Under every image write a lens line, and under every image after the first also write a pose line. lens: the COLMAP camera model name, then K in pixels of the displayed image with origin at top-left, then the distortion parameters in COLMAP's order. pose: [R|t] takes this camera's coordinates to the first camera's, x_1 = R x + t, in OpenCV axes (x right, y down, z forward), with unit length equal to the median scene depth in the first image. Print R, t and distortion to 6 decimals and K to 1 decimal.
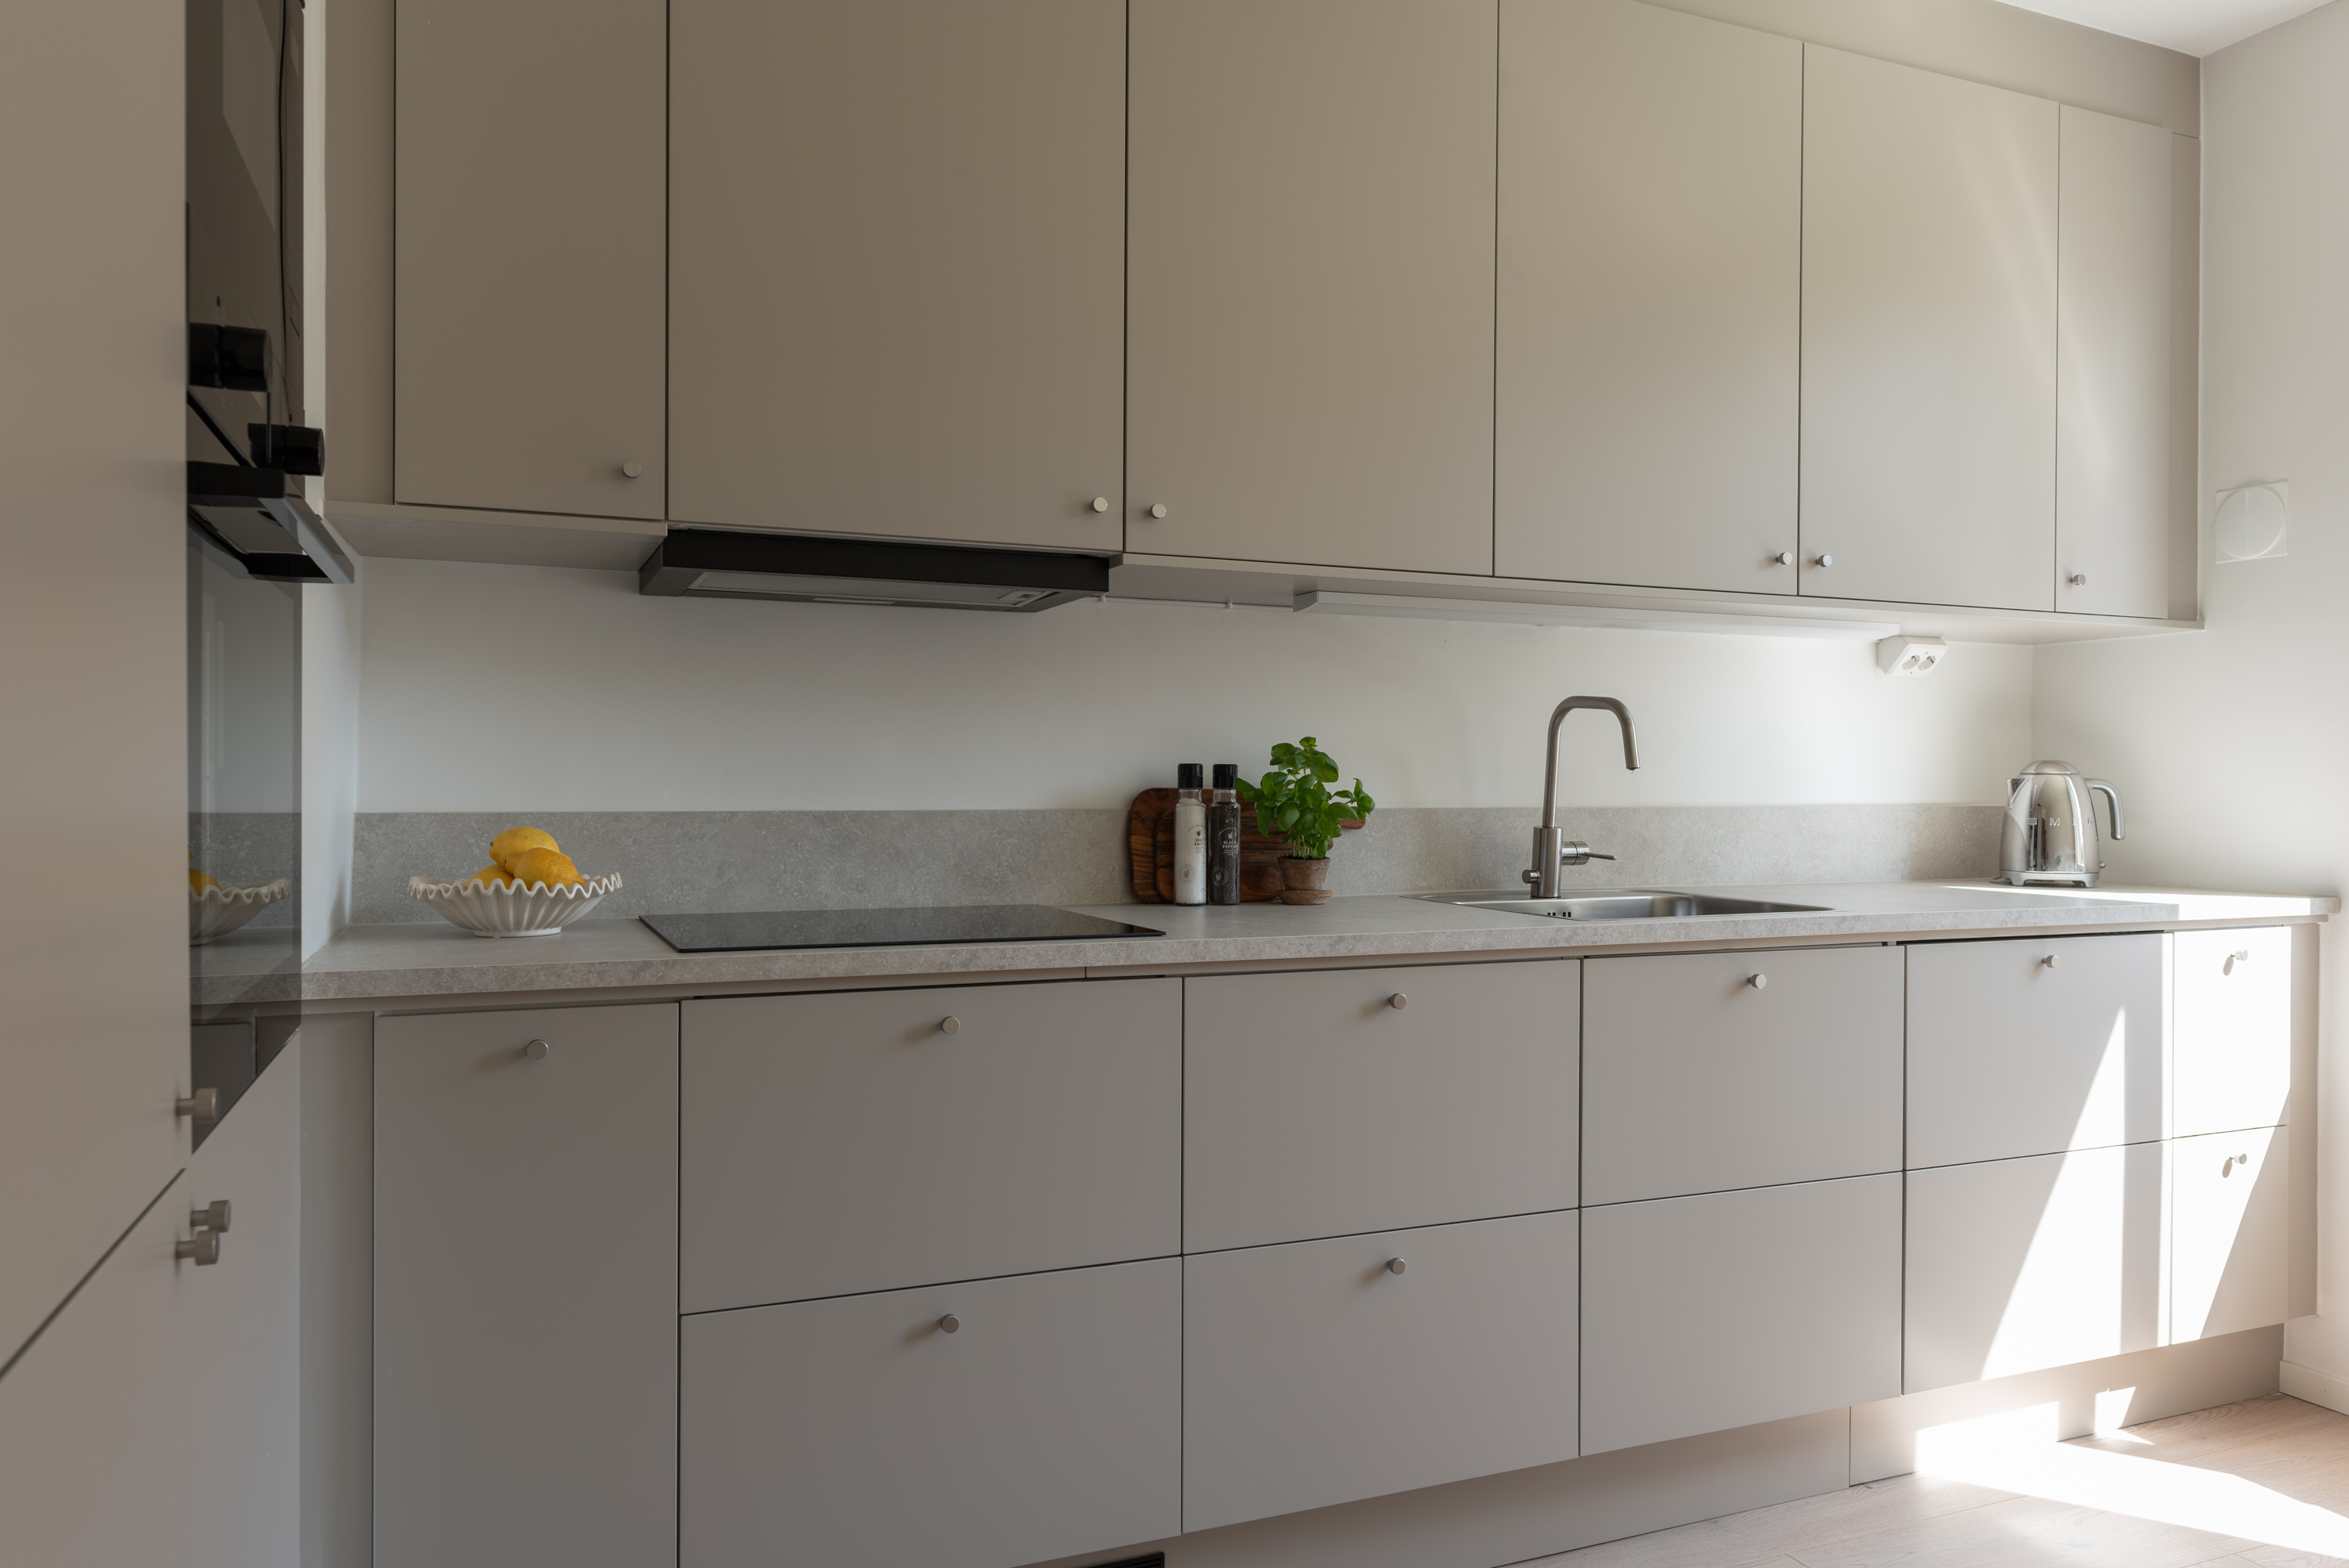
lens RADIAL K [[1620.0, 0, 1181.3], [0, 1620.0, 792.2], [0, 0, 1]] dist [0.012543, -0.009770]
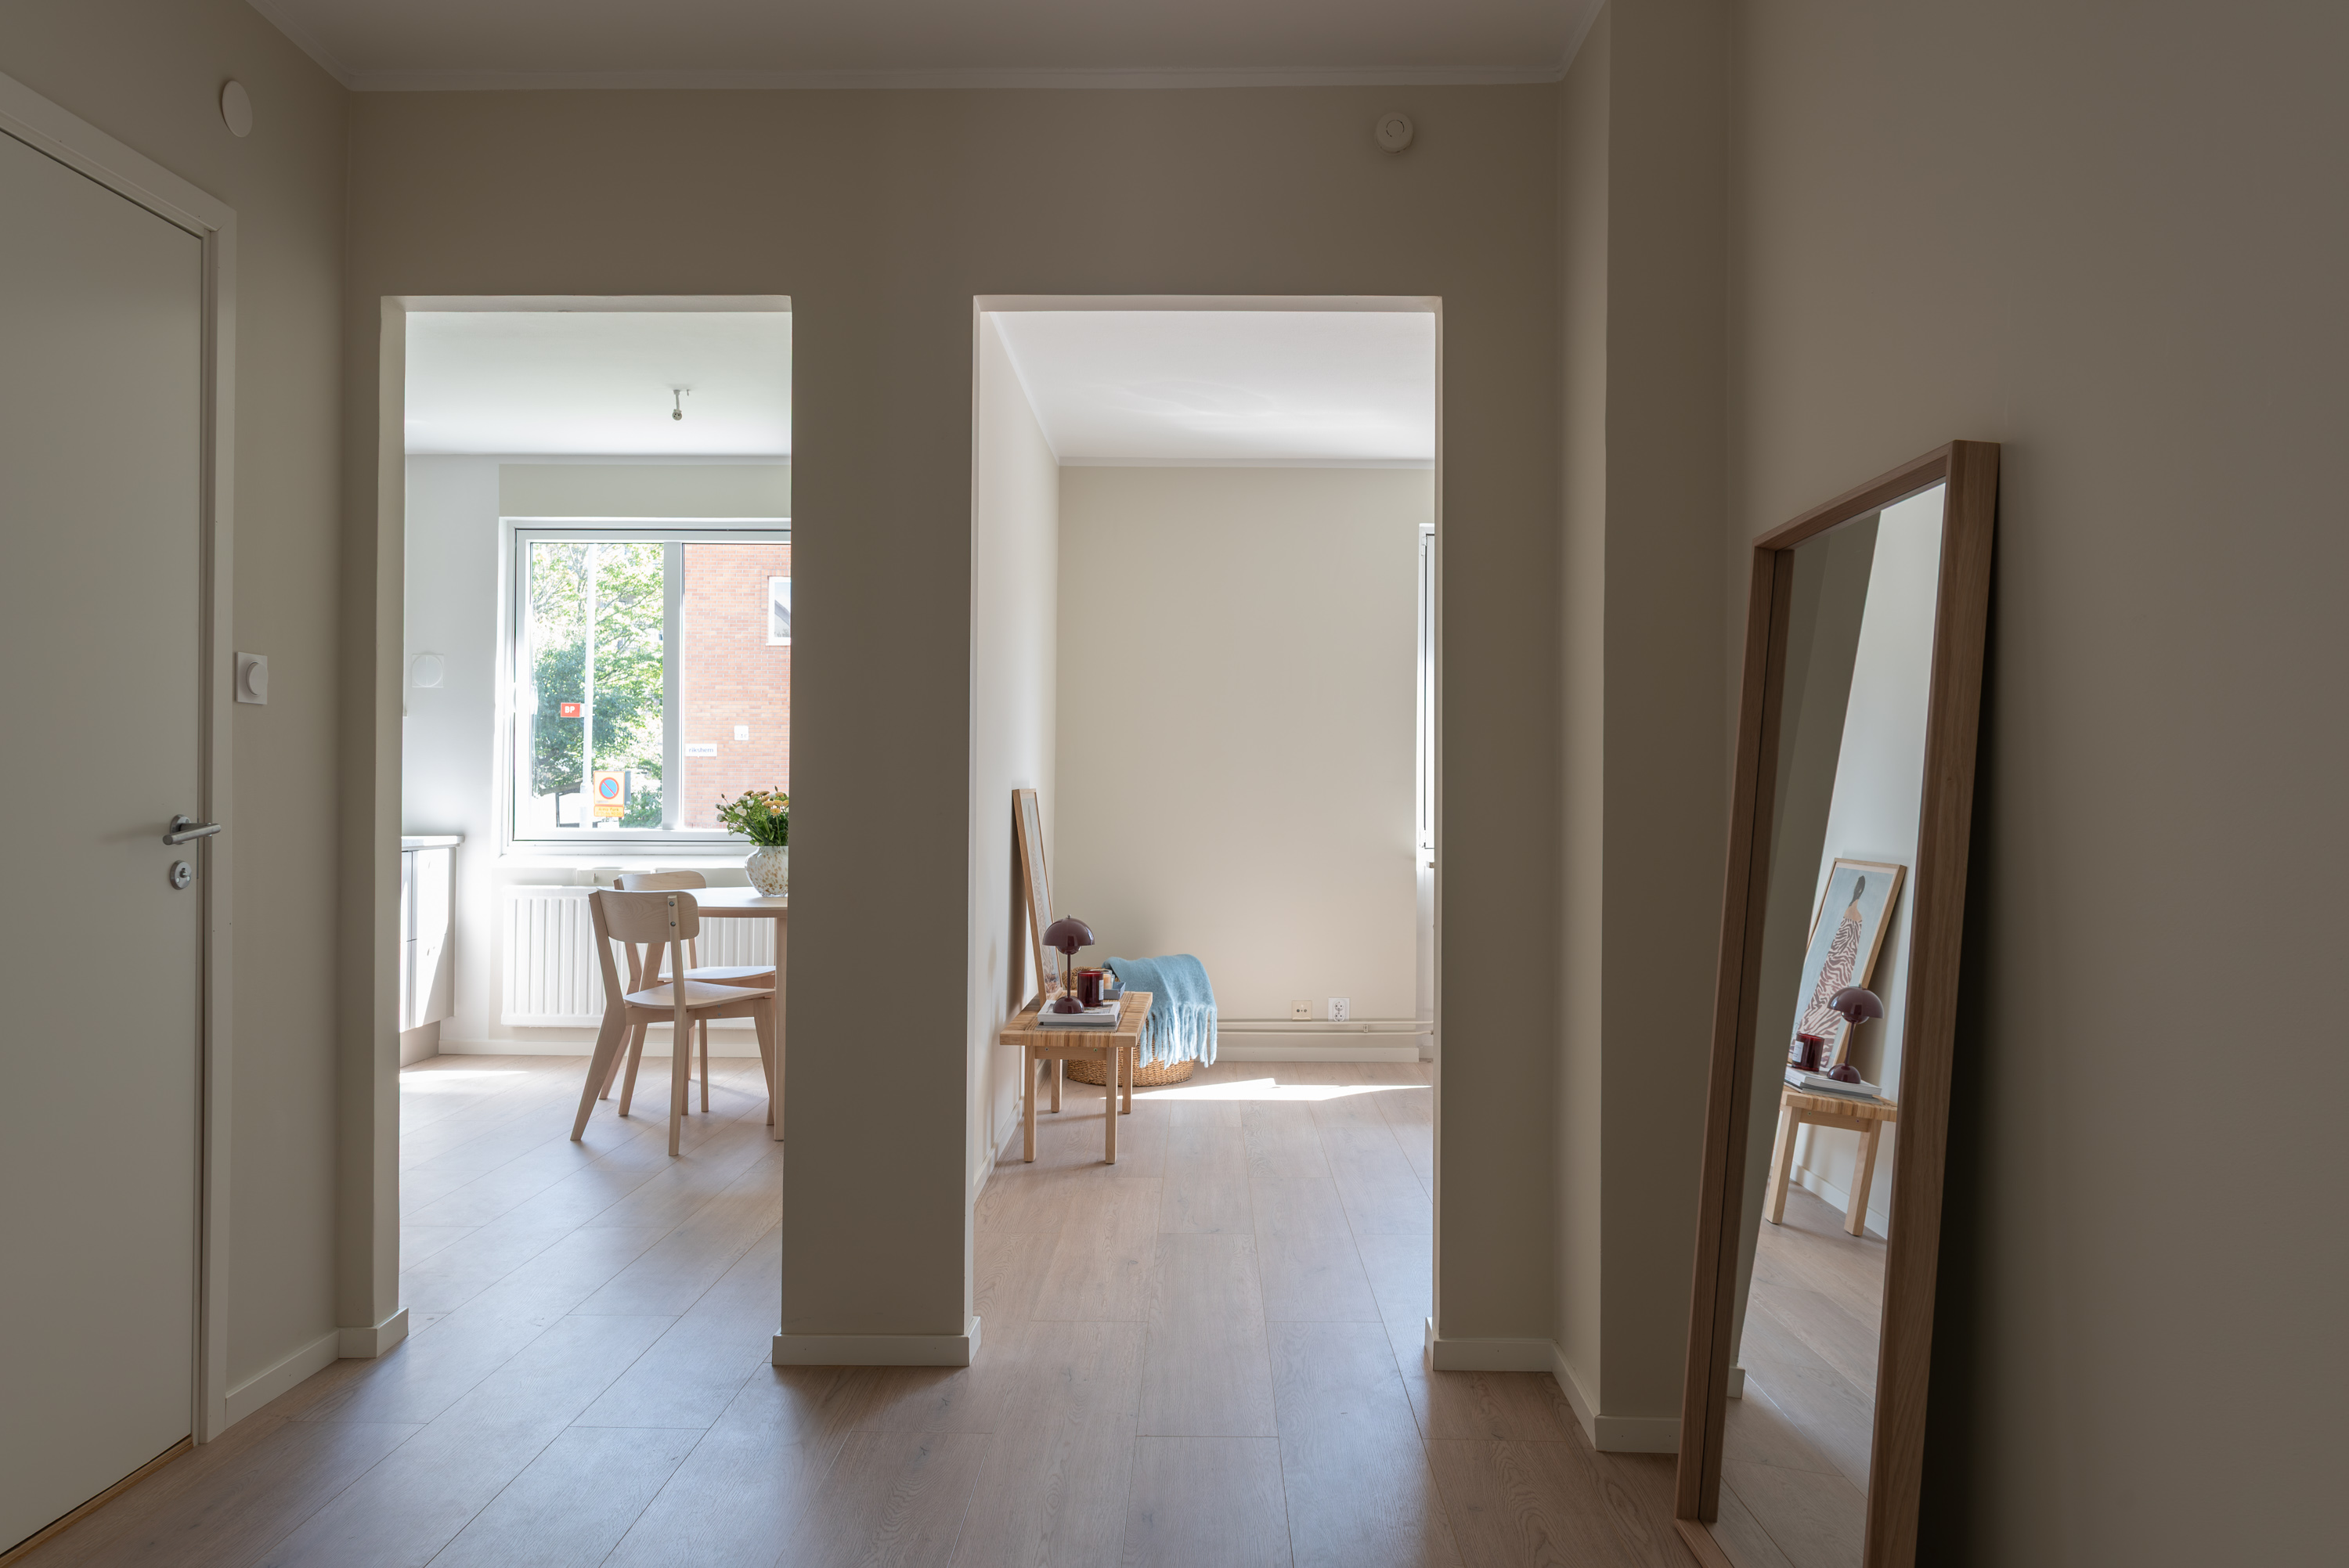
lens RADIAL K [[1620.0, 0, 1140.2], [0, 1620.0, 774.4], [0, 0, 1]] dist [0.012543, -0.009770]
pose [[0.427525, 0.009428, 0.903954, -1.011603], [-0.001423, 0.999951, -0.009756, -0.001858], [-0.904002, 0.002884, 0.427518, -0.904050]]
